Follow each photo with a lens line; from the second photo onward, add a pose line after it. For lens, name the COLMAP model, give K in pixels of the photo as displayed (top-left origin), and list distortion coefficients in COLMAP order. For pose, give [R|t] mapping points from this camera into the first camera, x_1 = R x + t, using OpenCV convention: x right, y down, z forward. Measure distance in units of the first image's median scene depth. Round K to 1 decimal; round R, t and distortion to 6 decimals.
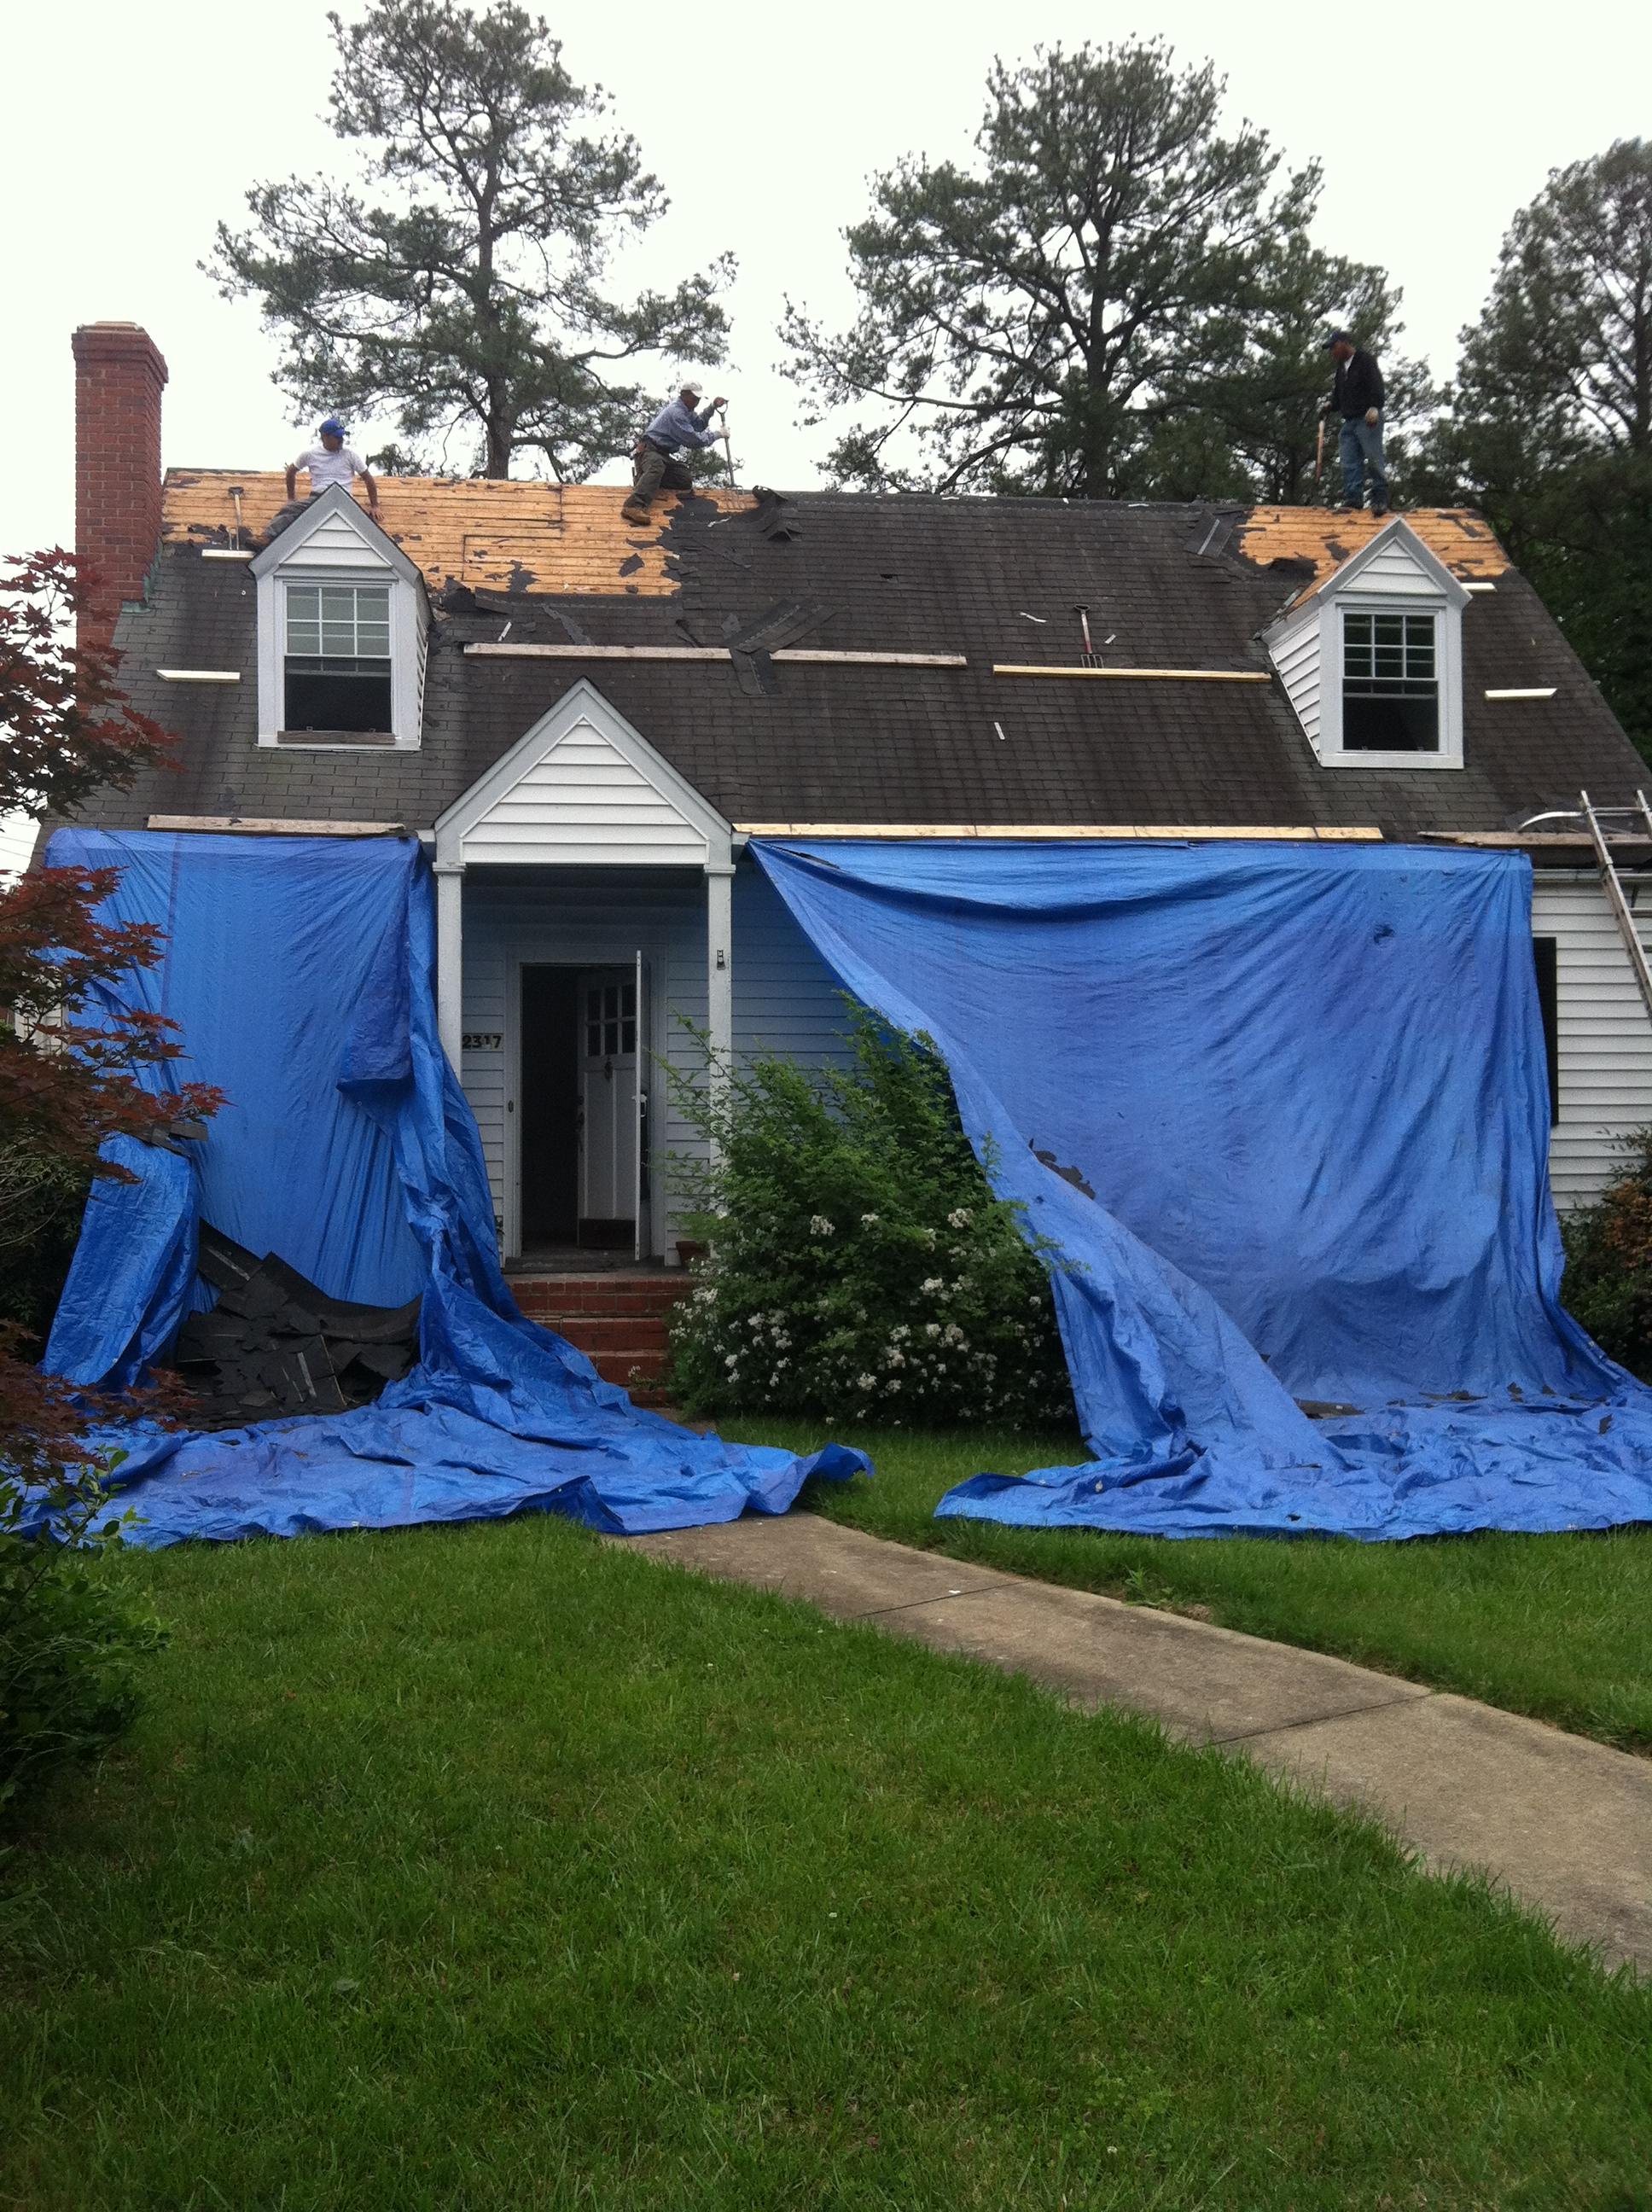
lens RADIAL K [[2026.7, 0, 826.0], [0, 2026.7, 1106.0], [0, 0, 1]] dist [-0.113395, 0.000312]
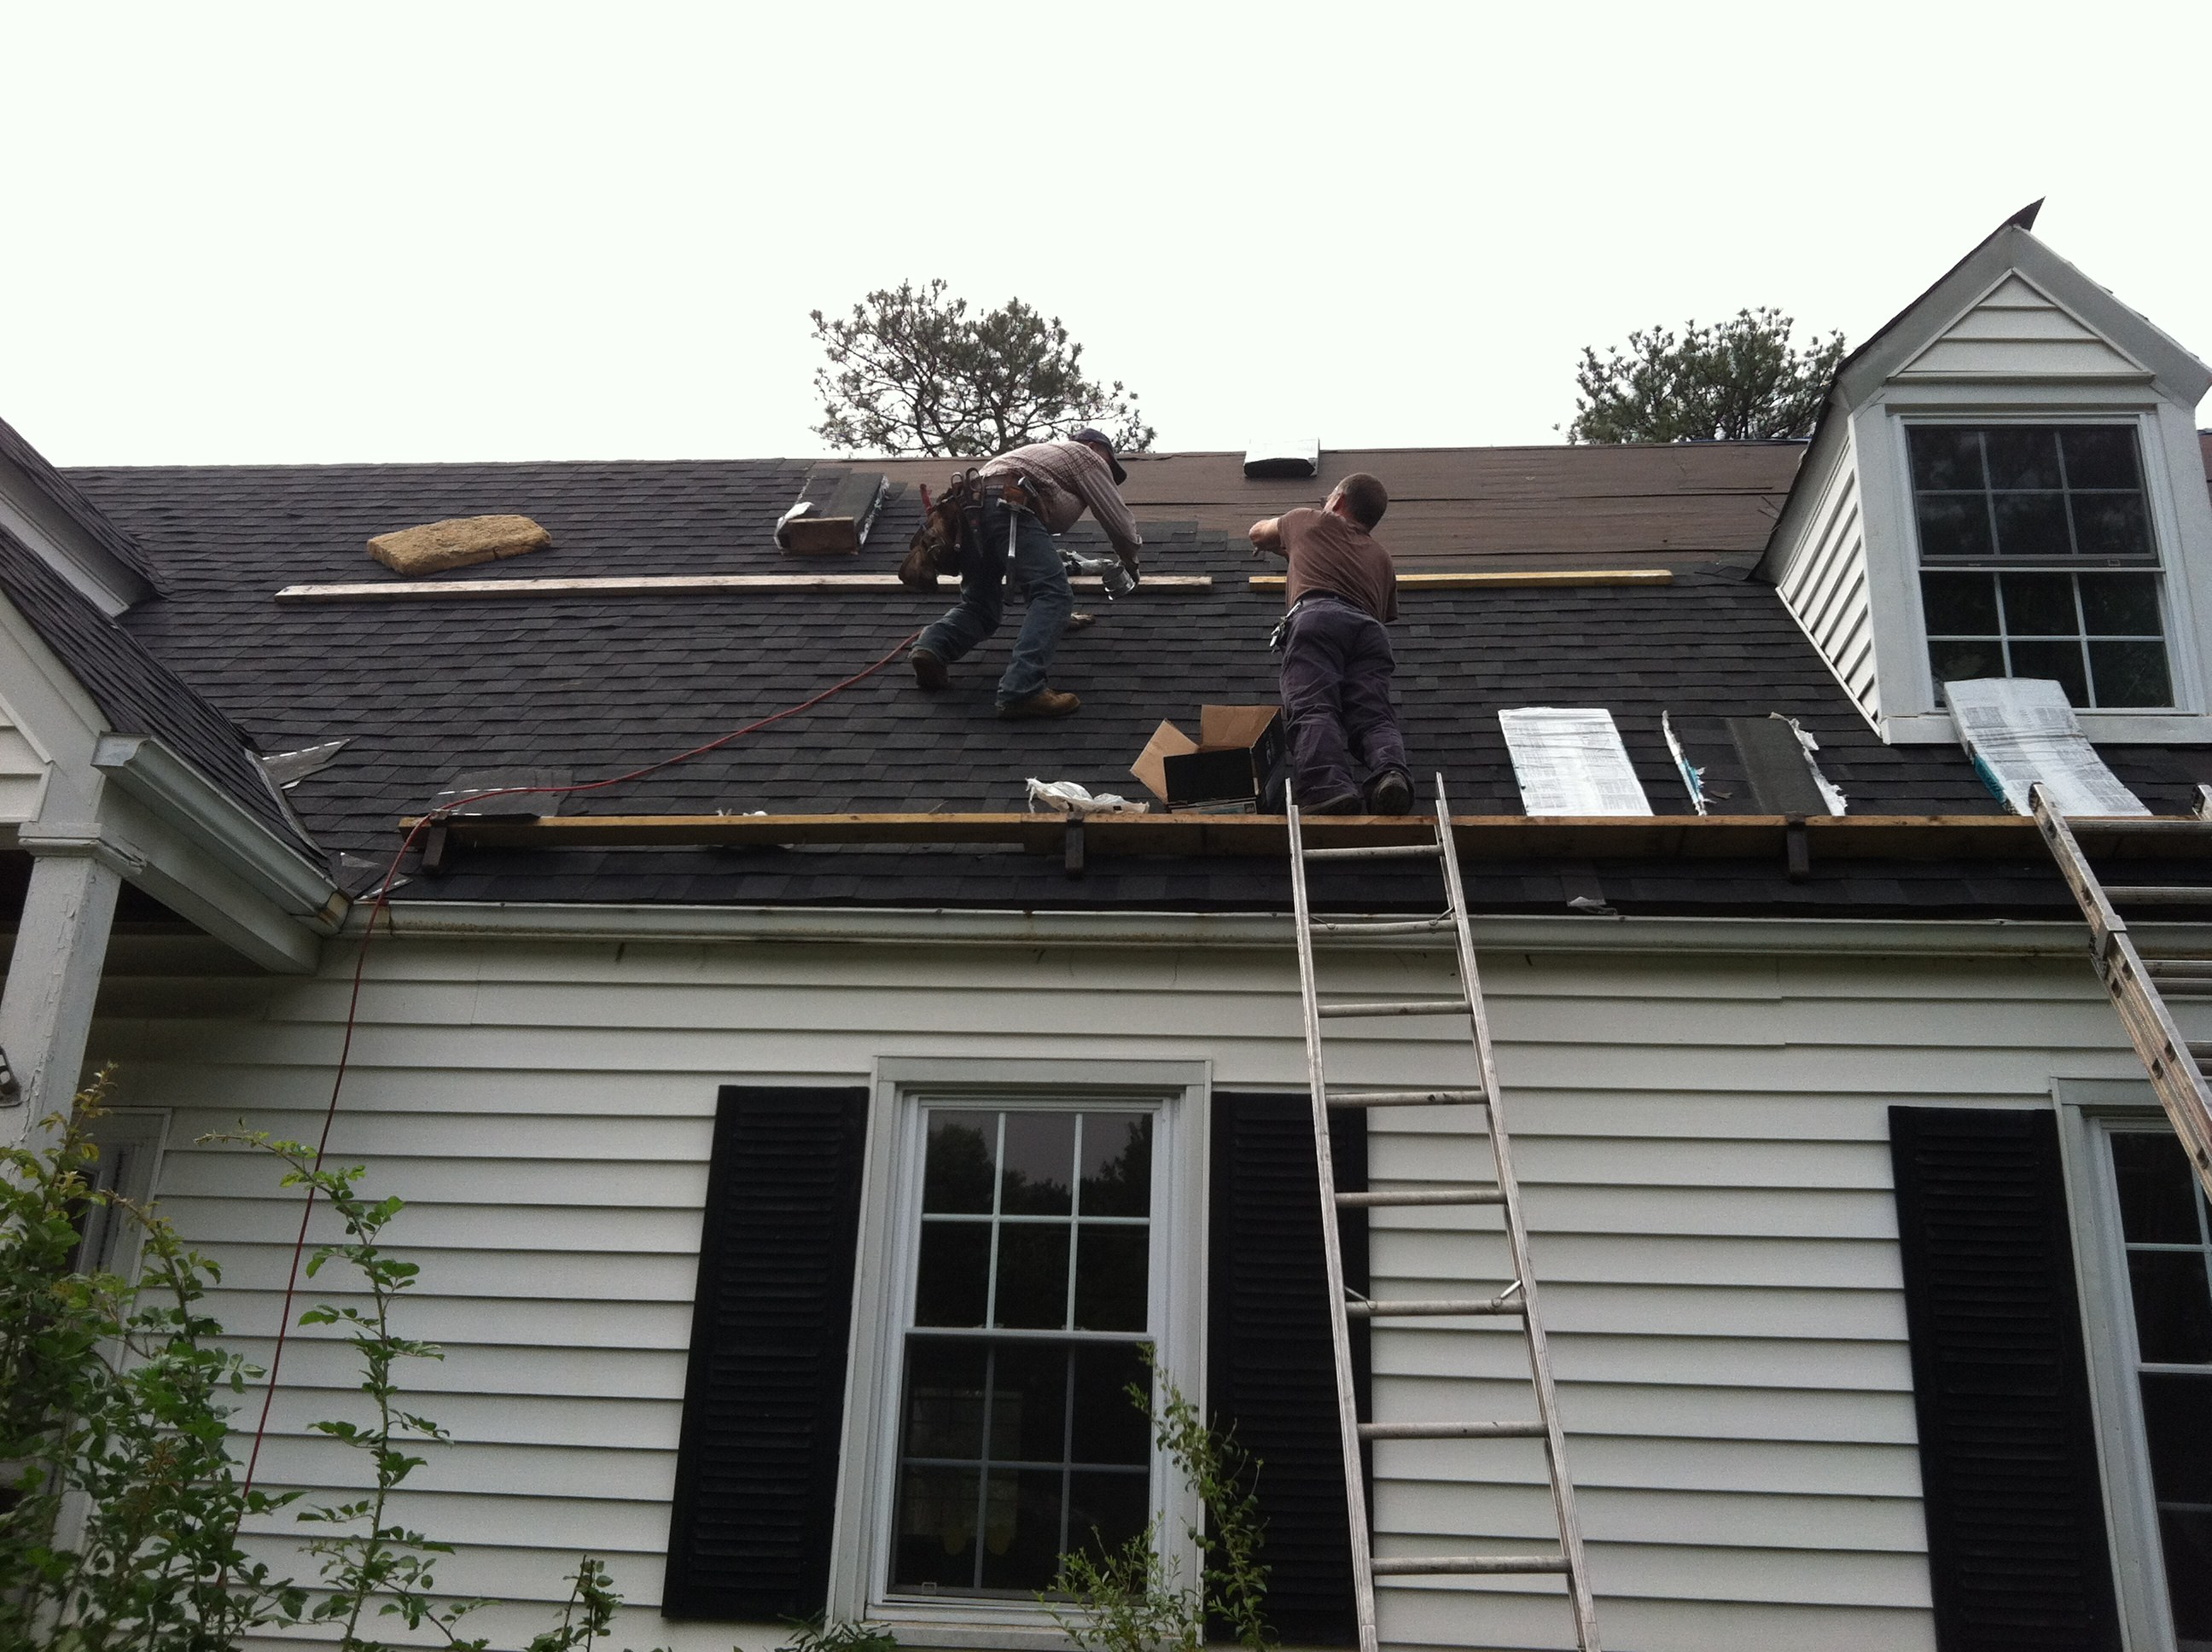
lens RADIAL K [[2026.7, 0, 1106.0], [0, 2026.7, 826.0], [0, 0, 1]] dist [-0.113395, 0.000312]
pose [[0.975403, -0.036003, -0.217468, 0.070627], [-0.046152, 0.931348, -0.361195, -0.001218], [0.215542, 0.362347, 0.906778, 0.238254]]
